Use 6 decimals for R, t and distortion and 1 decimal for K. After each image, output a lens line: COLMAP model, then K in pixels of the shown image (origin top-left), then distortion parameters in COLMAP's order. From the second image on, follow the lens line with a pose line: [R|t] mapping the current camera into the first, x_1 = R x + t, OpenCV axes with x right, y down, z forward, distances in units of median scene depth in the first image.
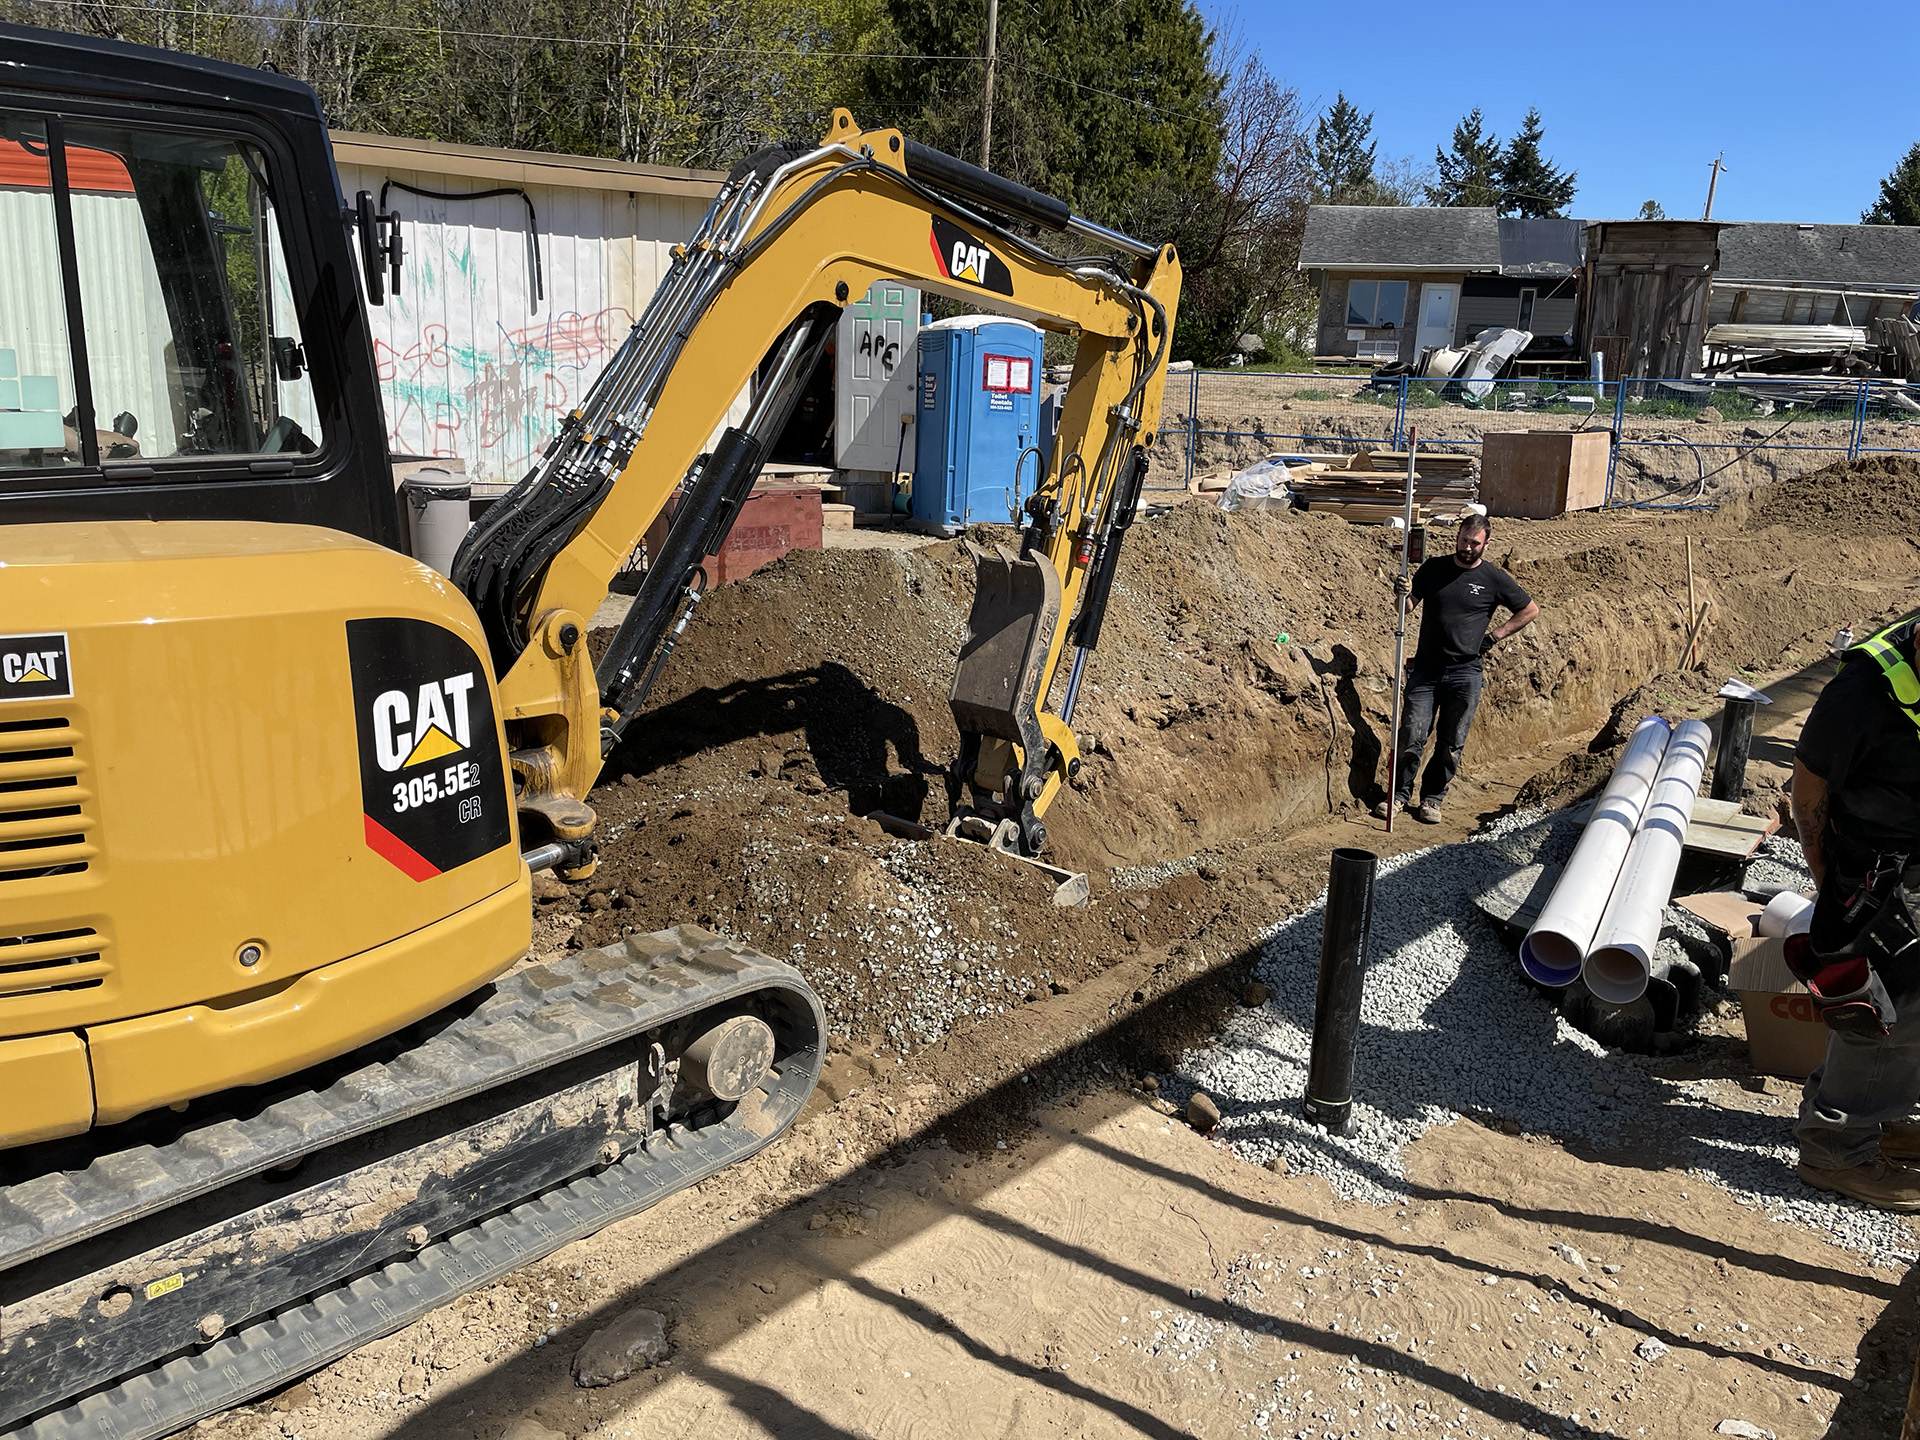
lens RADIAL K [[1463.5, 0, 949.4], [0, 1463.5, 730.1], [0, 0, 1]] dist [0.063704, -0.085823]
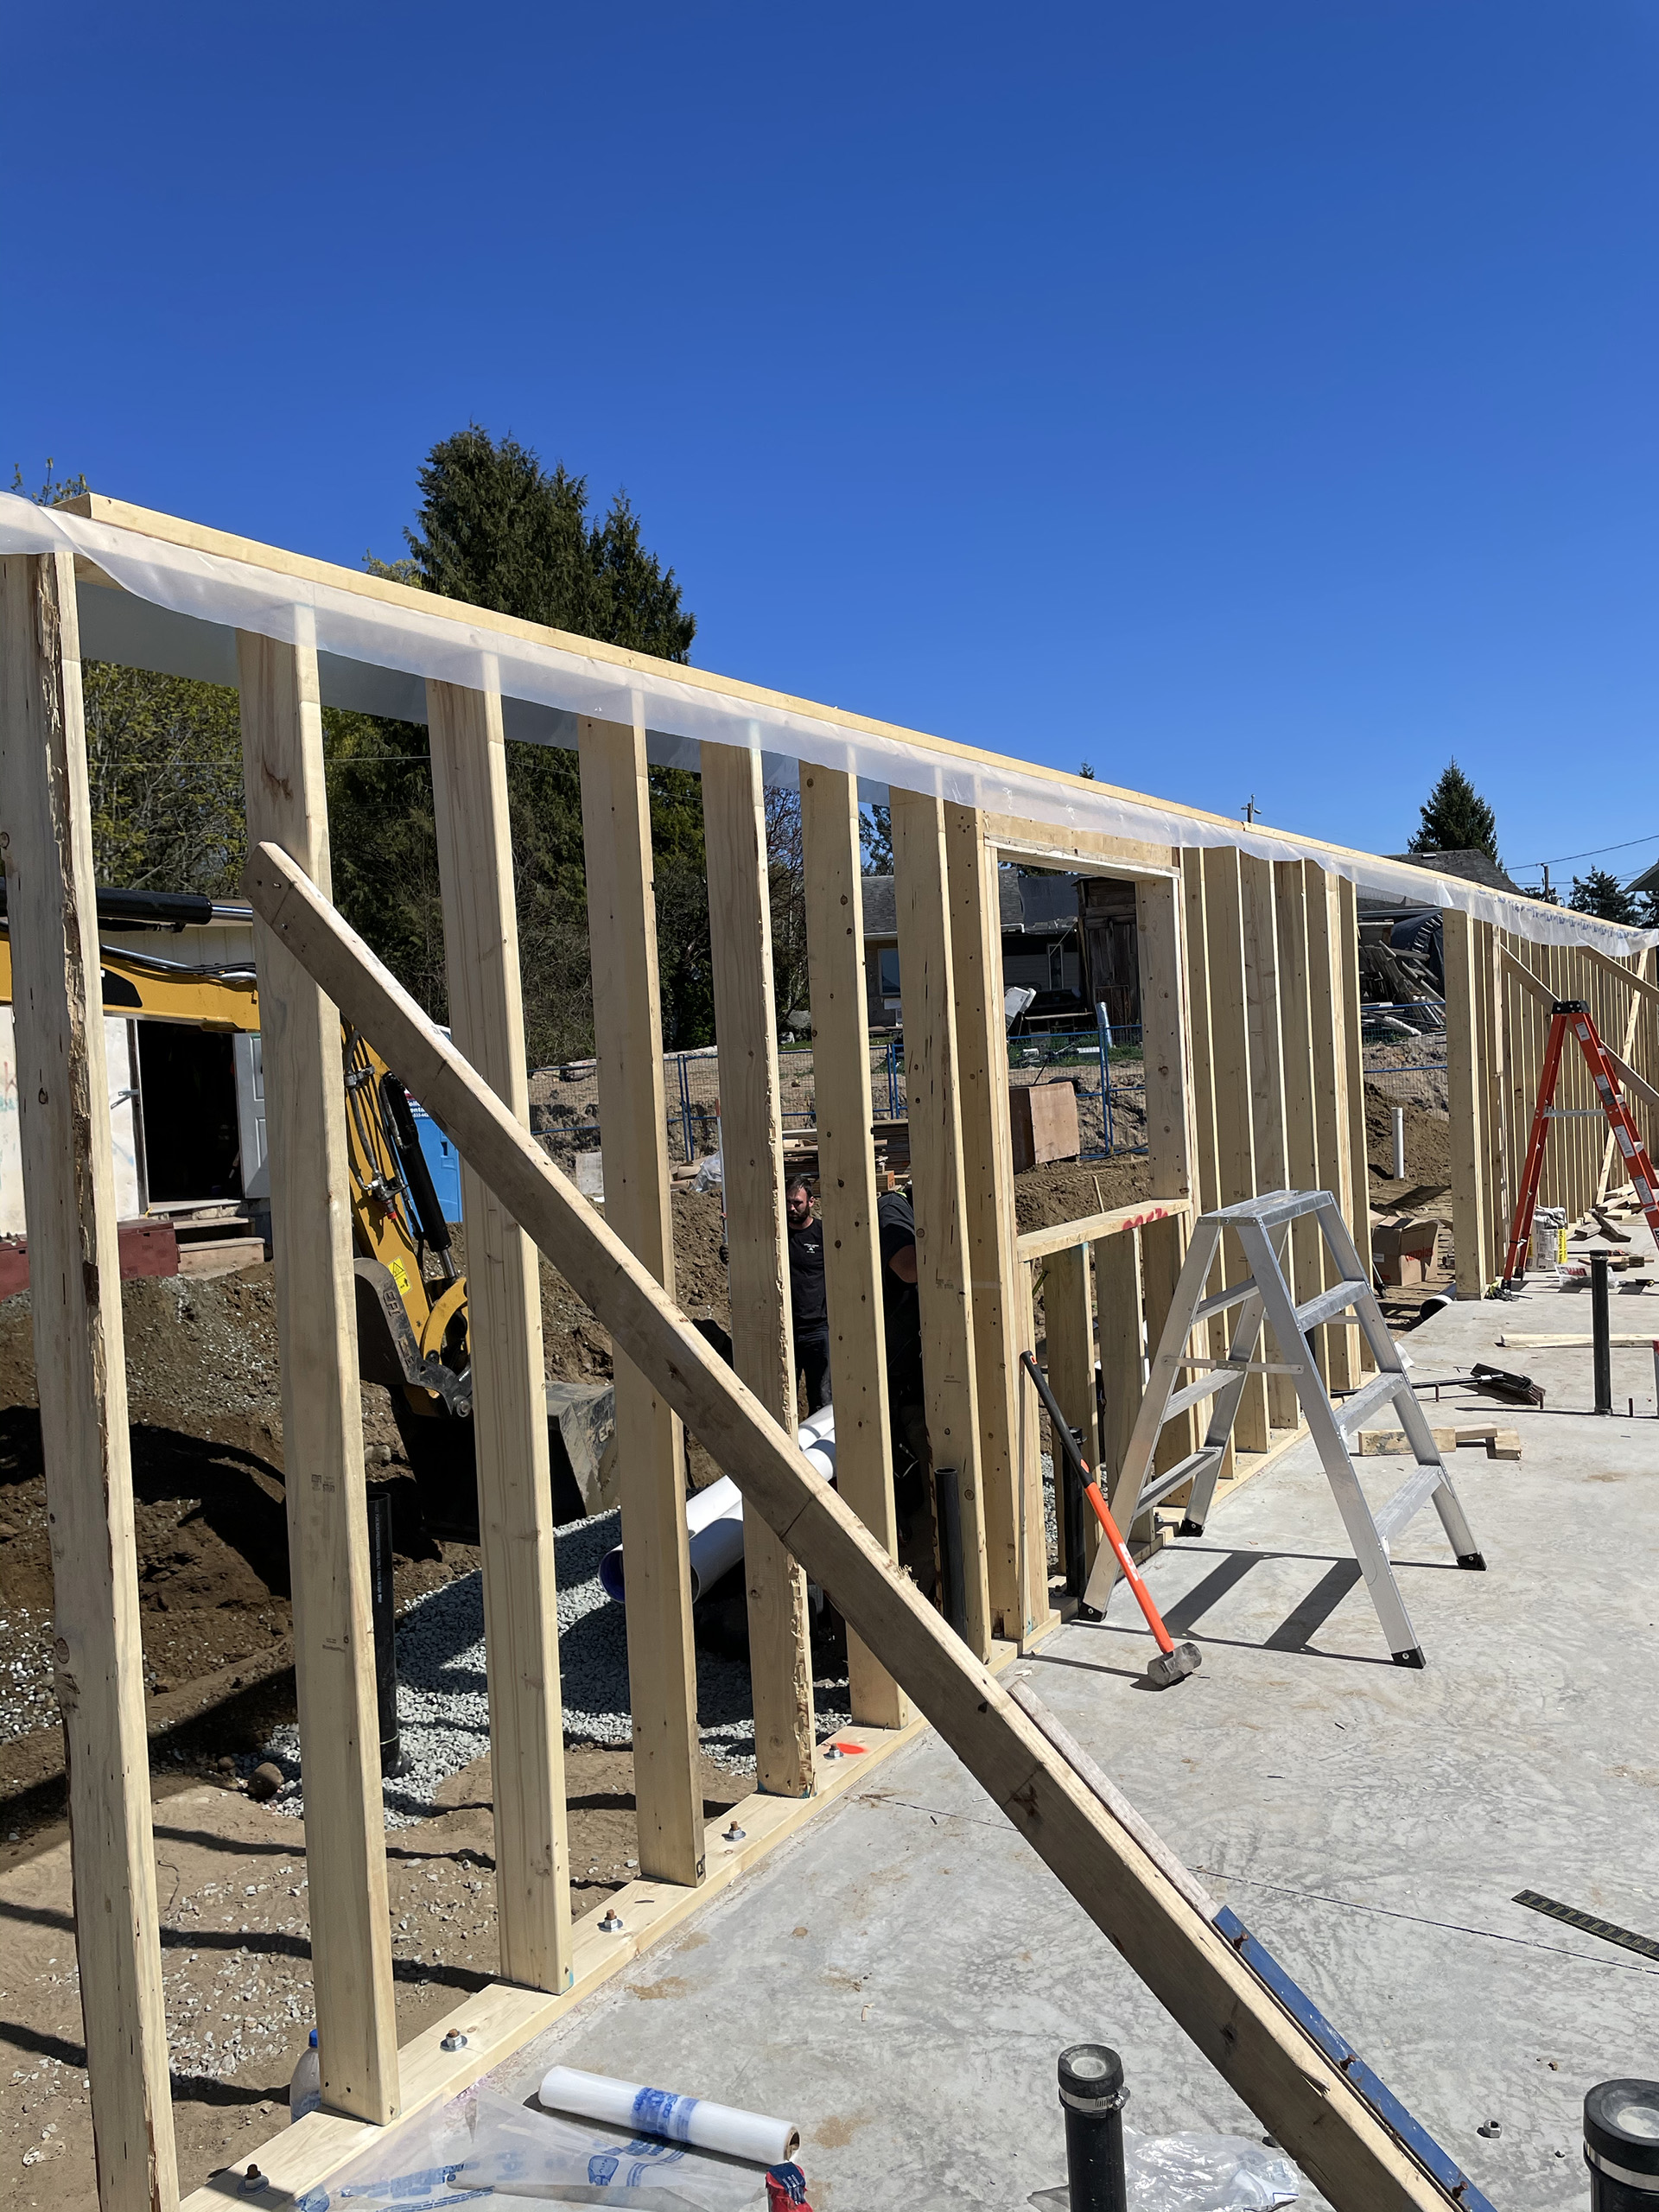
lens RADIAL K [[1686.1, 0, 831.4], [0, 1686.1, 1101.3], [0, 0, 1]] dist [0.063704, -0.085823]
pose [[0.978515, -0.096397, 0.182250, 0.080233], [0.133269, 0.970199, -0.202369, 0.019456], [-0.157311, 0.222309, 0.962202, -0.063551]]
